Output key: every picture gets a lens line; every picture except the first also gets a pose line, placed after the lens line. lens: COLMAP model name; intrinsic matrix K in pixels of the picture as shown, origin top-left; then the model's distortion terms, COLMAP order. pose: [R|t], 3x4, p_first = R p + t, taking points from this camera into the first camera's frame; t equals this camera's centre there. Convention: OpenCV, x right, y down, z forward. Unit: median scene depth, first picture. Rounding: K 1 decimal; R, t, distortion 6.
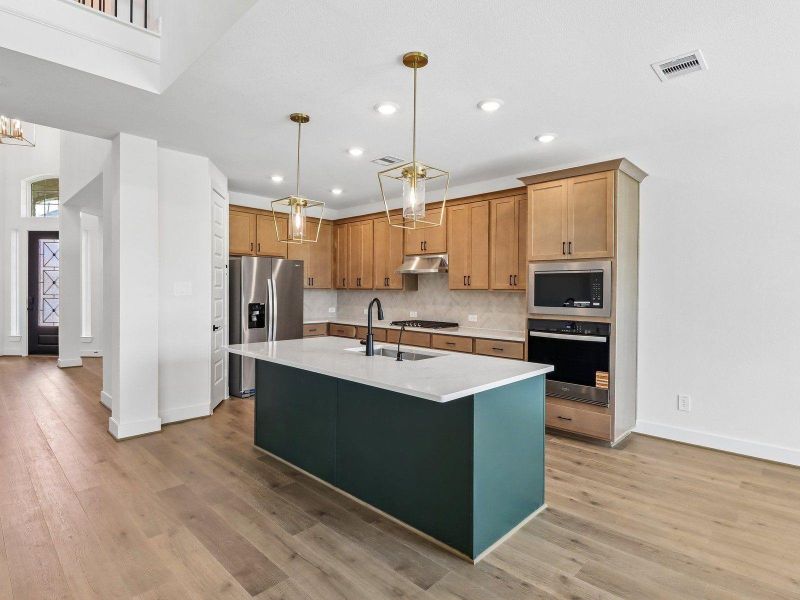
lens RADIAL K [[426.5, 0, 400.7], [0, 426.5, 291.1], [0, 0, 1]] dist [-0.001459, -0.000818]
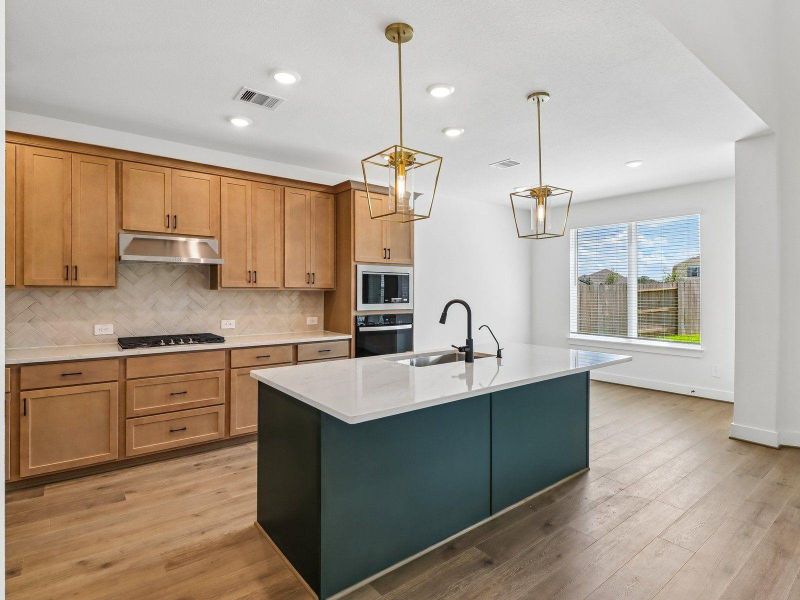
lens RADIAL K [[426.5, 0, 400.7], [0, 426.5, 291.1], [0, 0, 1]] dist [-0.001459, -0.000818]
pose [[0.130835, -0.009287, 0.991361, -0.744335], [-0.003058, 0.999948, 0.009771, -0.008039], [-0.991399, -0.004310, 0.130799, 0.764433]]
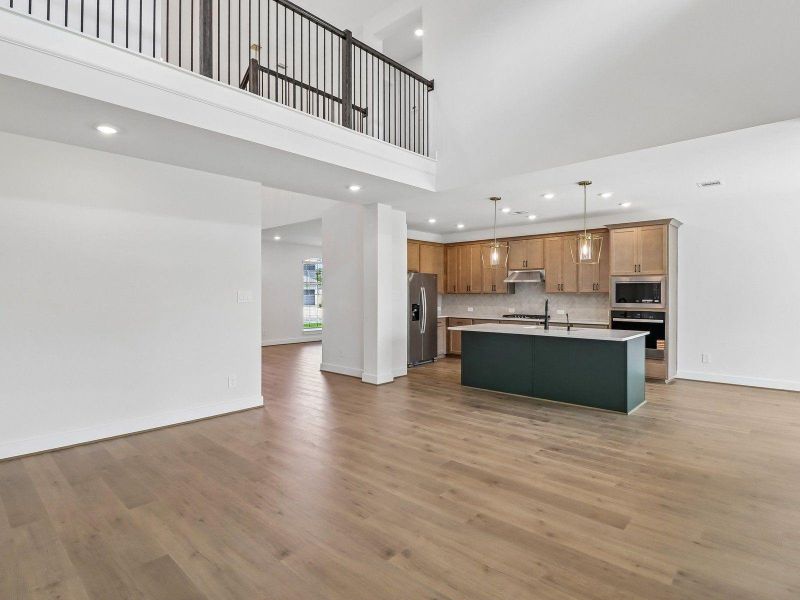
lens RADIAL K [[434.6, 0, 397.1], [0, 434.6, 295.0], [0, 0, 1]] dist [-0.001730, -0.000811]
pose [[0.999695, -0.011285, 0.021964, -0.571303], [0.011180, 0.999925, 0.004908, -0.013322], [-0.022017, -0.004661, 0.999747, -0.666457]]
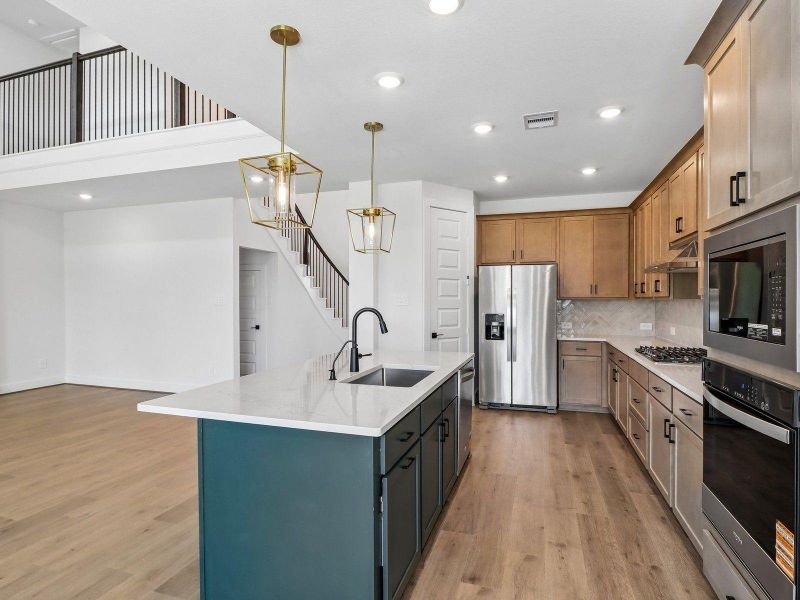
lens RADIAL K [[434.6, 0, 401.7], [0, 434.6, 308.2], [0, 0, 1]] dist [0.027942, -0.030784]
pose [[0.435030, 0.008585, -0.900375, 0.589022], [0.002331, 0.999940, 0.010661, 0.005550], [0.900413, -0.006737, 0.434984, 0.507005]]
